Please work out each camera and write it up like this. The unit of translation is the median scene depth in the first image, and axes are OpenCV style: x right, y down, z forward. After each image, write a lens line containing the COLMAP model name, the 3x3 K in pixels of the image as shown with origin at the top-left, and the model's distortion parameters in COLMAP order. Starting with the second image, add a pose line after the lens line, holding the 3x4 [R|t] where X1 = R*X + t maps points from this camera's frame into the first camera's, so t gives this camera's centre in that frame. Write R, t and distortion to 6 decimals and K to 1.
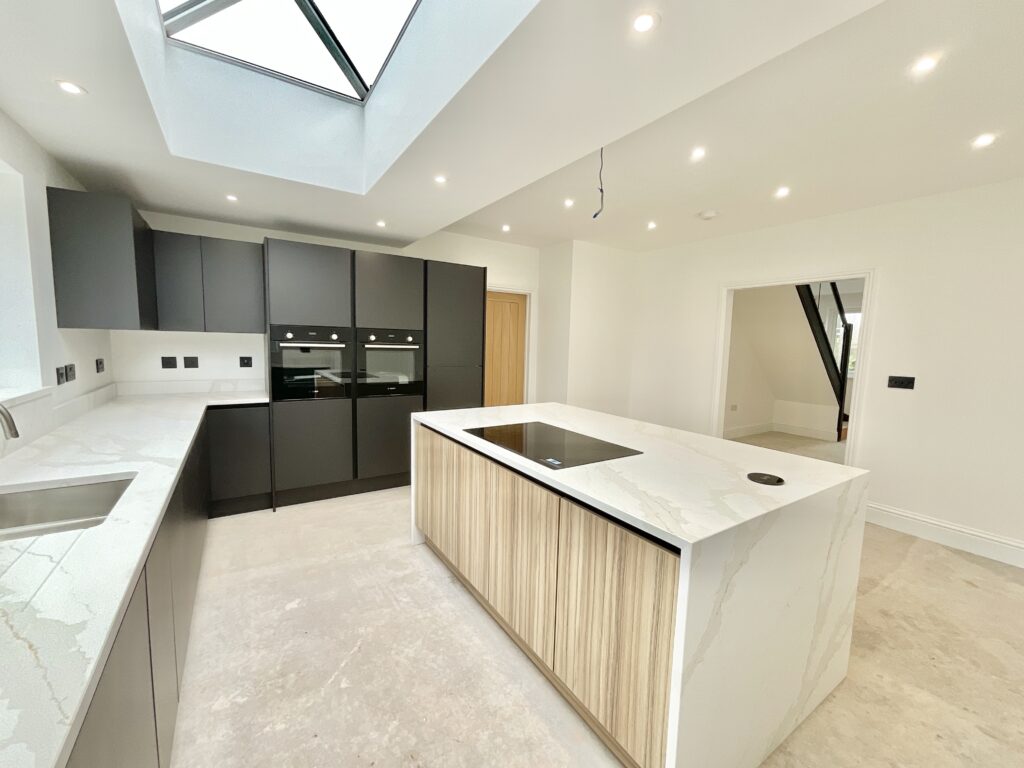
lens RADIAL K [[417.4, 0, 514.1], [0, 417.4, 380.7], [0, 0, 1]] dist [-0.003618, 0.001680]
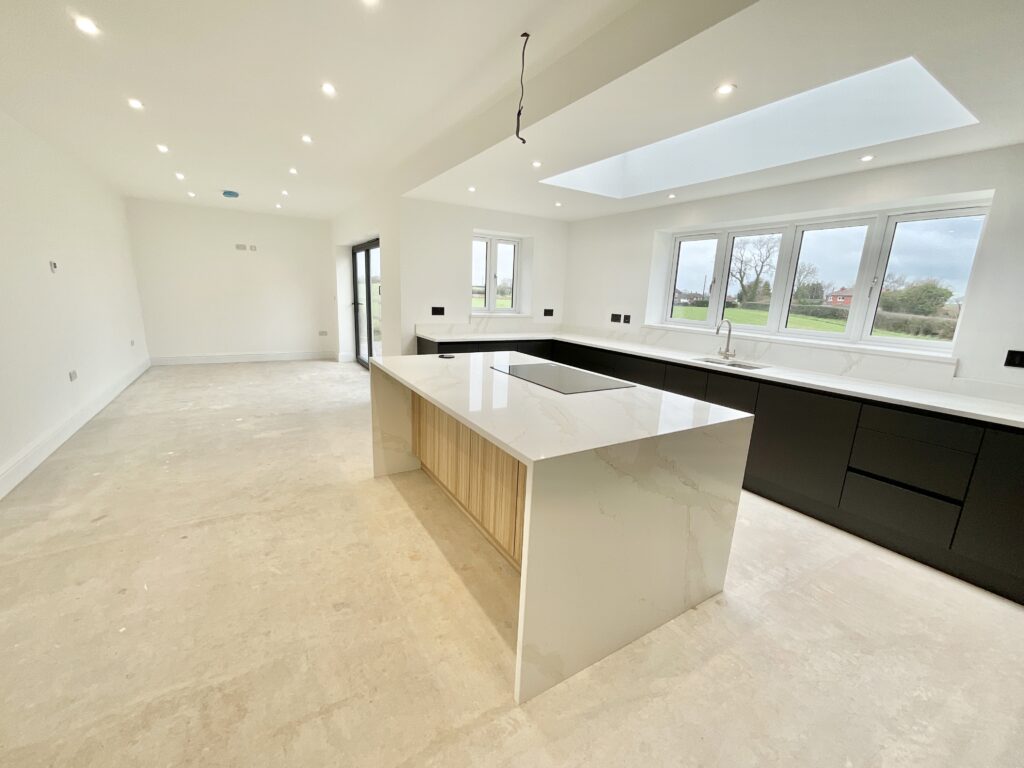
lens RADIAL K [[417.4, 0, 514.0], [0, 417.4, 386.9], [0, 0, 1]] dist [-0.003618, 0.001680]
pose [[-0.997248, -0.072848, 0.013775, 0.118327], [-0.064798, 0.946714, 0.315491, -0.130583], [-0.036024, 0.313730, -0.948829, 1.403035]]
